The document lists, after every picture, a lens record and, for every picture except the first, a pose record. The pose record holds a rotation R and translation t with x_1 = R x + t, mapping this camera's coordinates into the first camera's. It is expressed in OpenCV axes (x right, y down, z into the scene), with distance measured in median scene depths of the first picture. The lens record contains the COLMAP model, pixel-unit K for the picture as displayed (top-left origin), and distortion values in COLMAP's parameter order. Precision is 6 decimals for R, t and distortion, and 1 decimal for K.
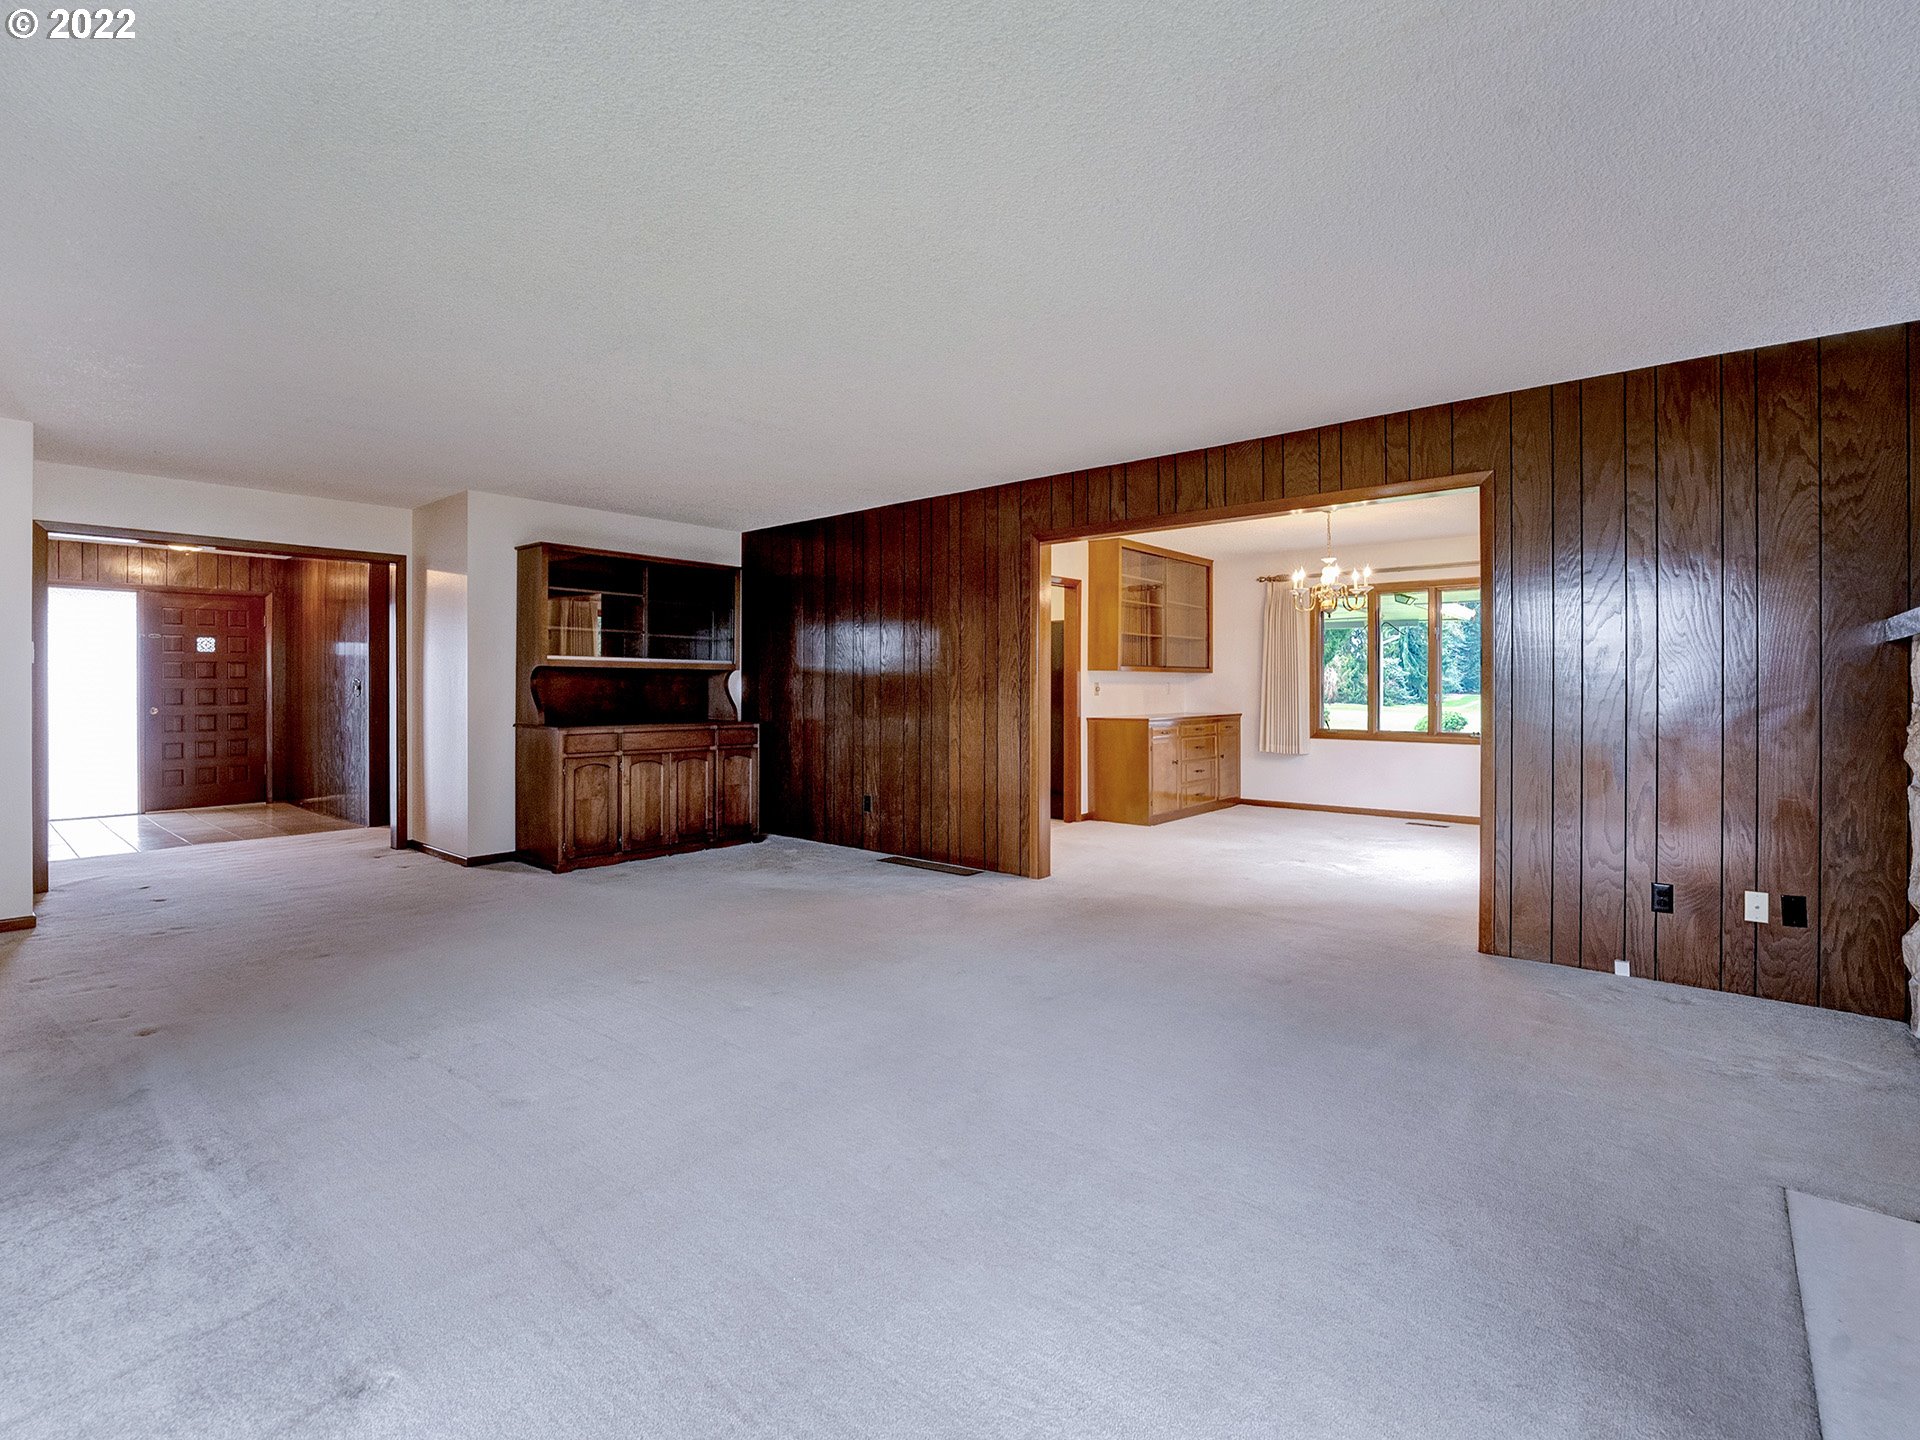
lens RADIAL K [[921.7, 0, 957.6], [0, 921.7, 689.1], [0, 0, 1]] dist [-0.001932, -0.000356]
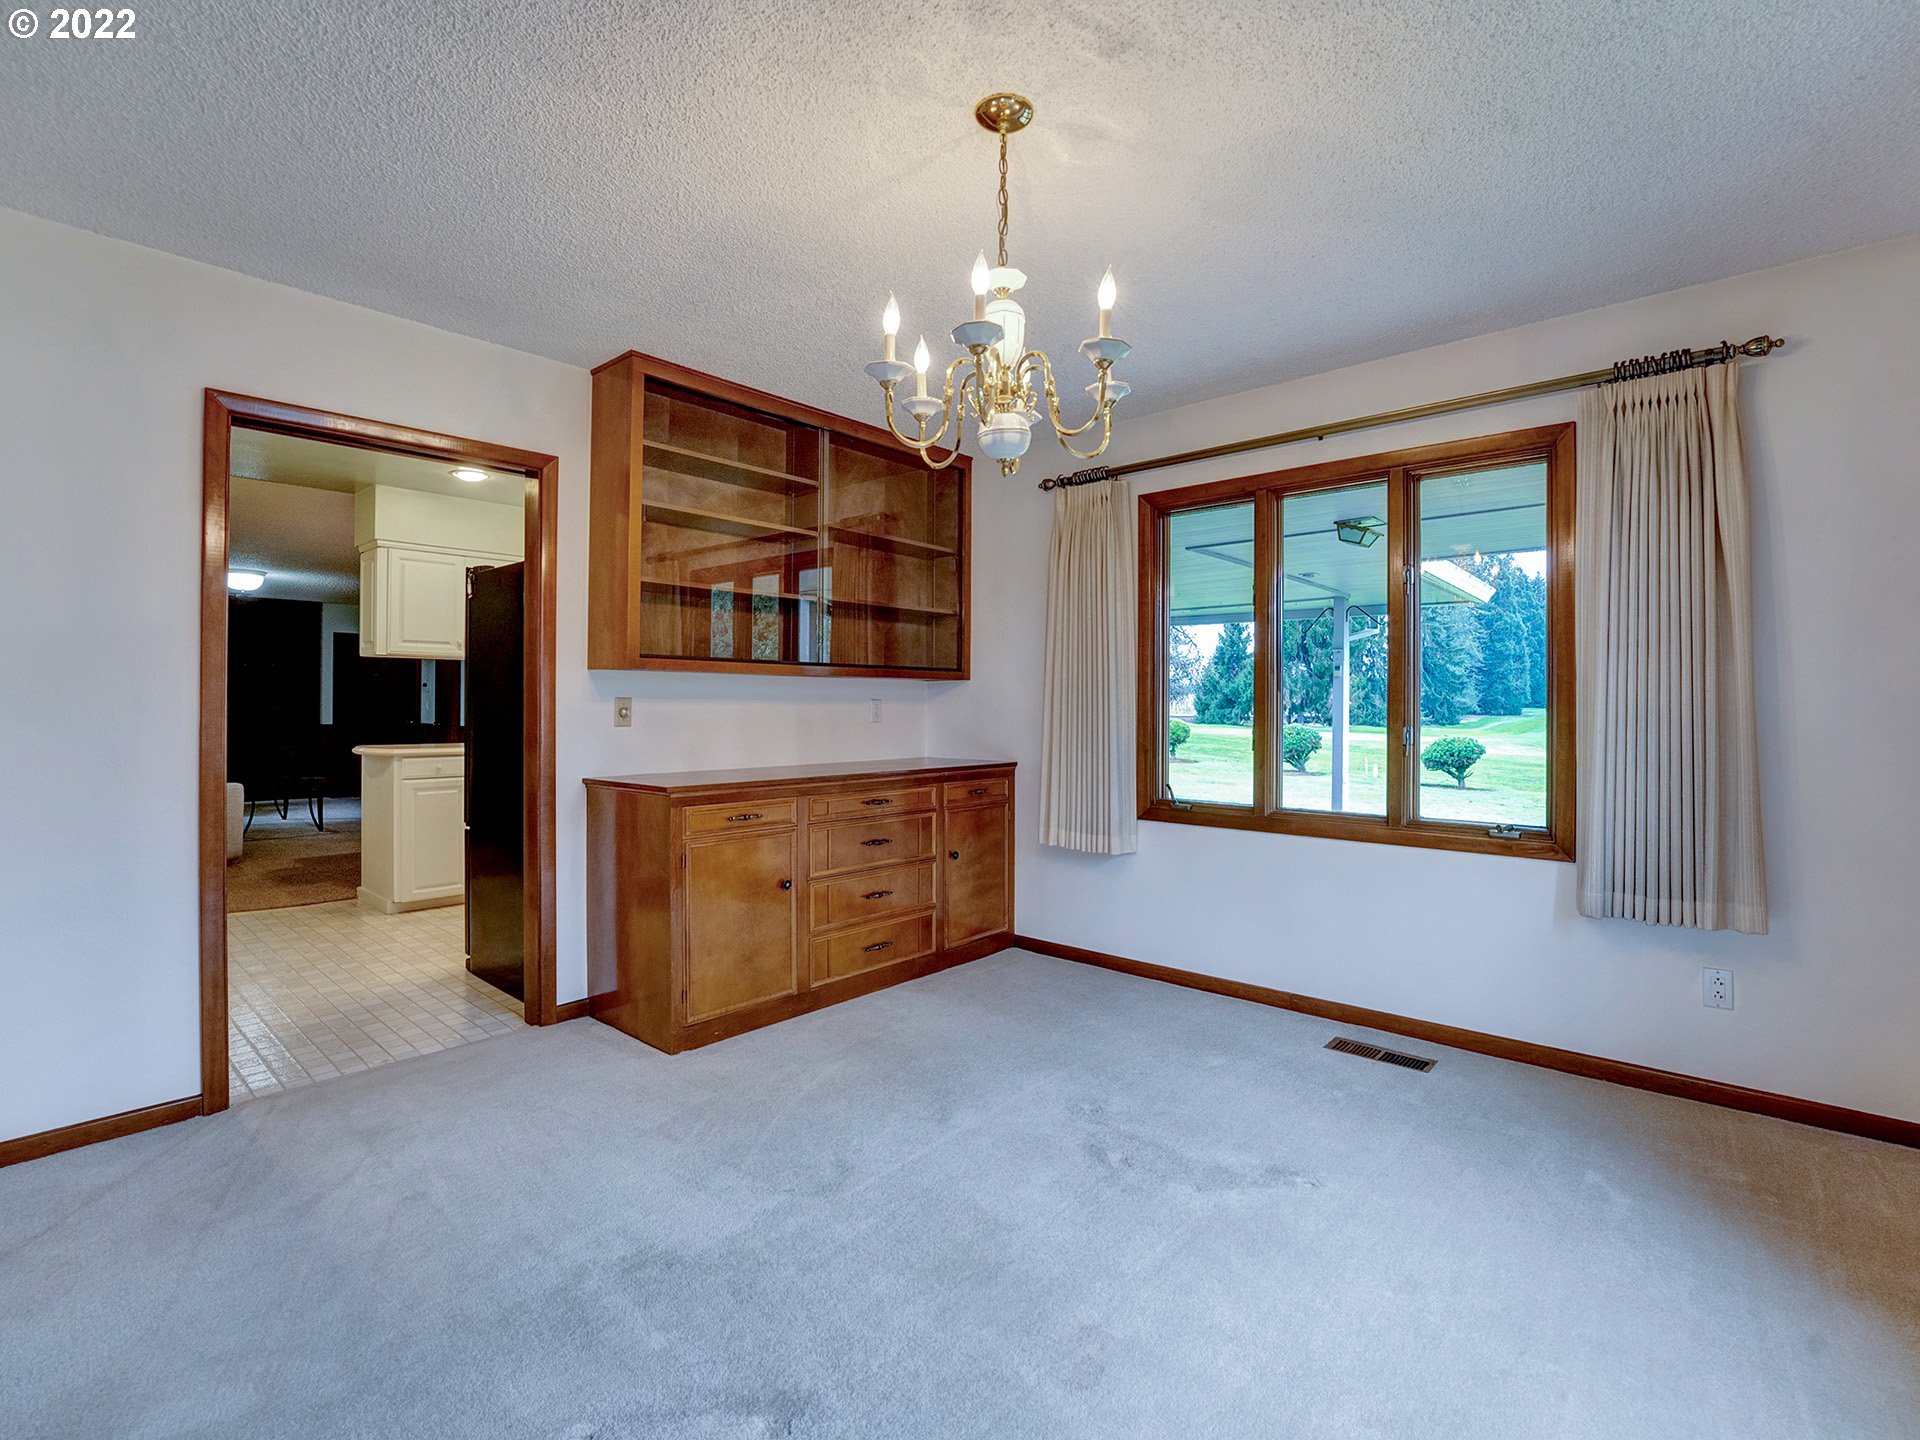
lens RADIAL K [[885.3, 0, 959.1], [0, 885.3, 708.9], [0, 0, 1]] dist [-0.003289, -0.000614]
pose [[0.999512, 0.000377, -0.031240, 0.299639], [-0.000406, 0.999999, -0.000922, -0.001450], [0.031240, 0.000934, 0.999511, 0.540272]]
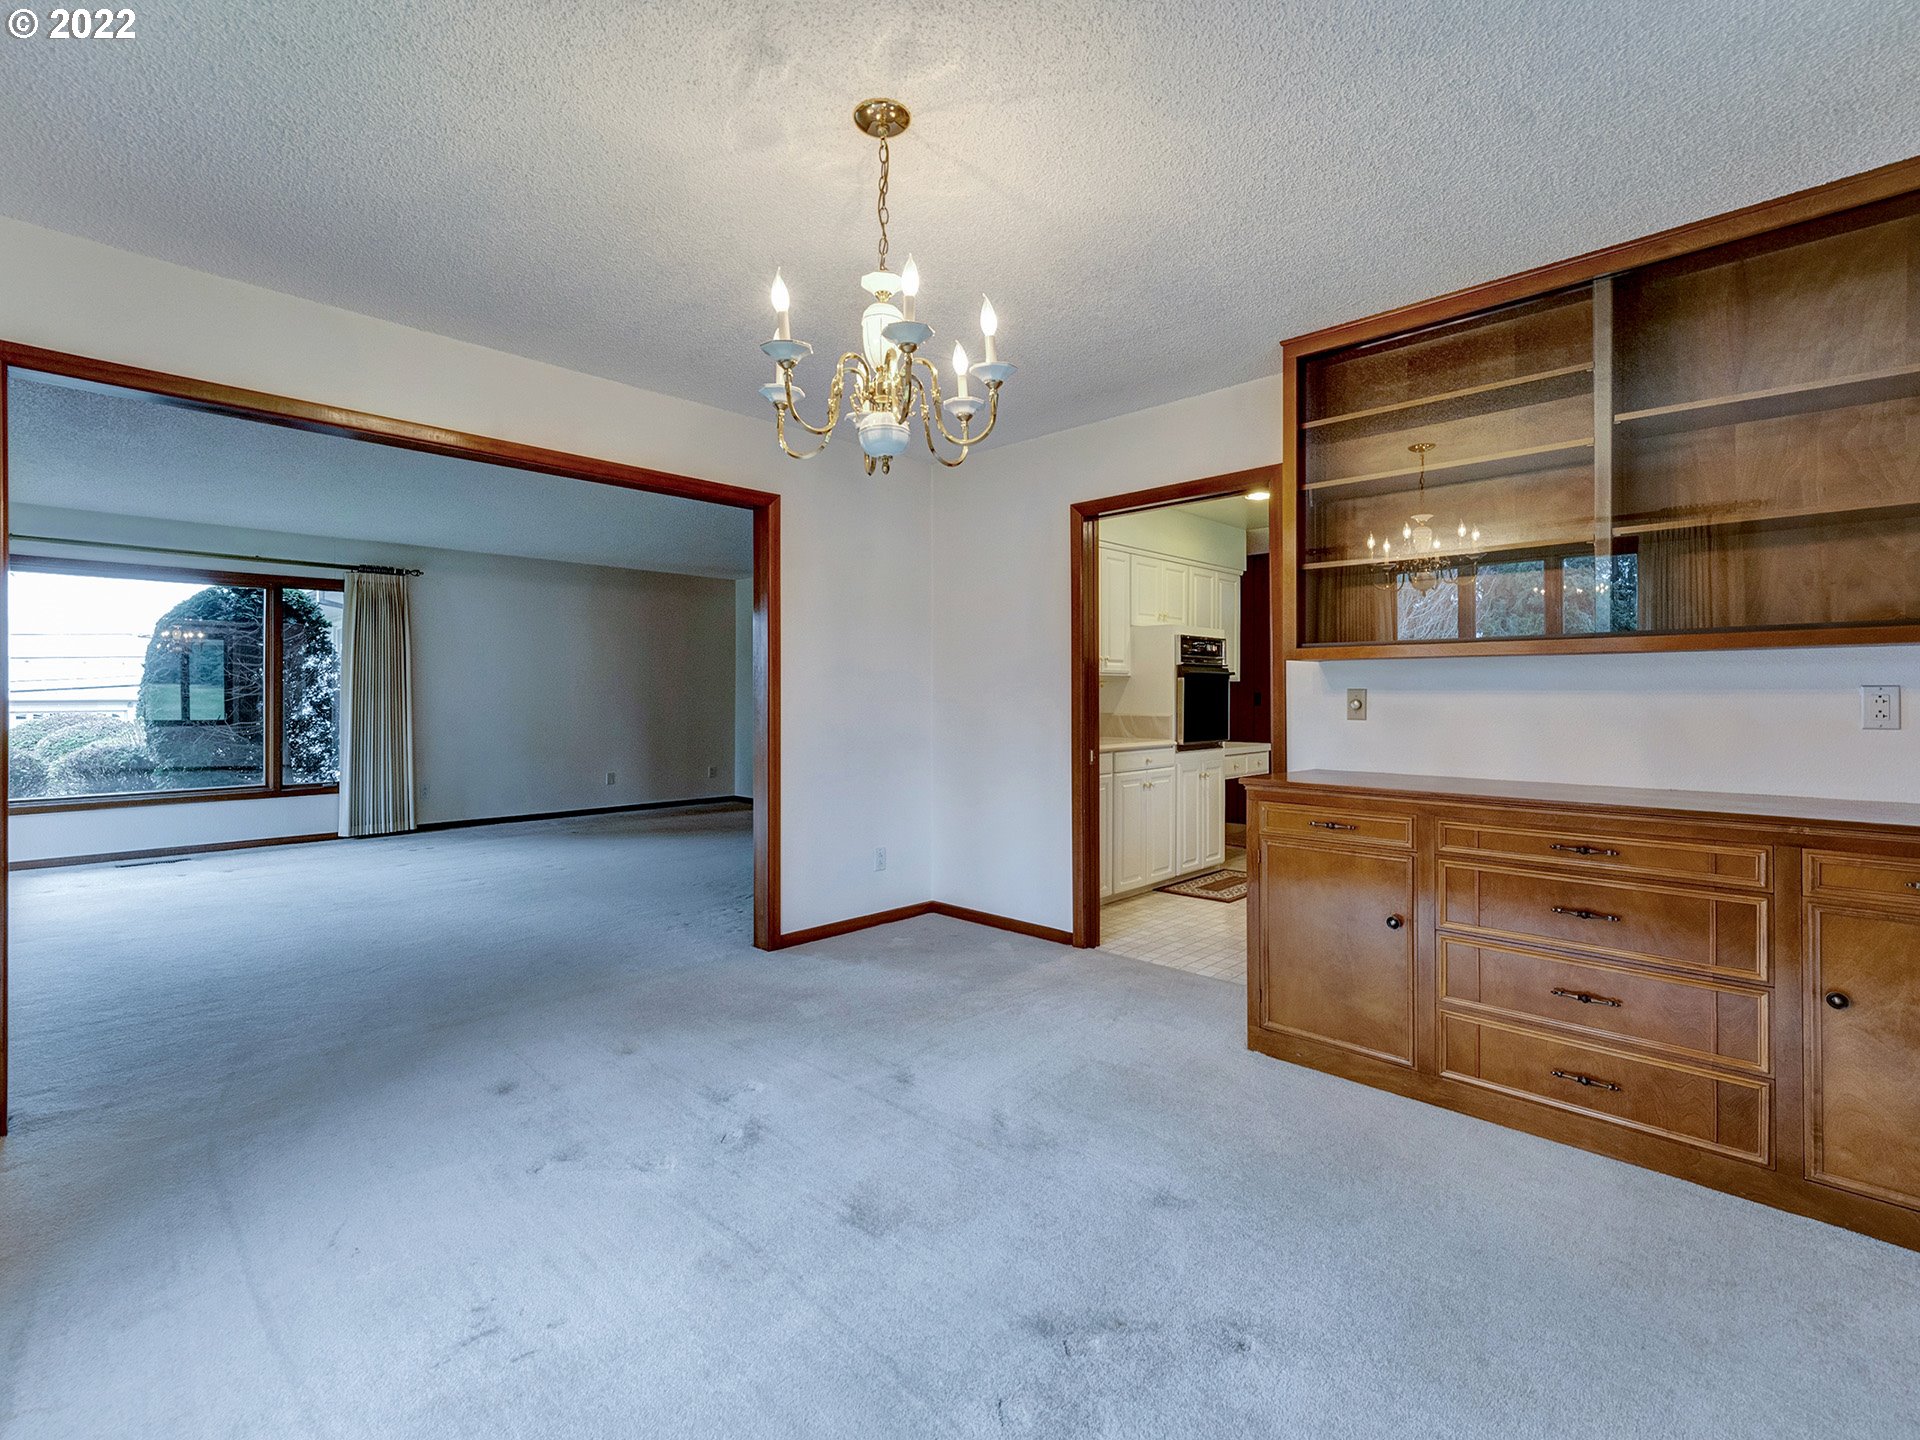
lens RADIAL K [[885.3, 0, 959.1], [0, 885.3, 708.9], [0, 0, 1]] dist [-0.003289, -0.000614]
pose [[-0.071614, 0.010215, -0.997380, 0.519863], [-0.003627, 0.999938, 0.010501, -0.001903], [0.997426, 0.004369, -0.071572, 0.786758]]
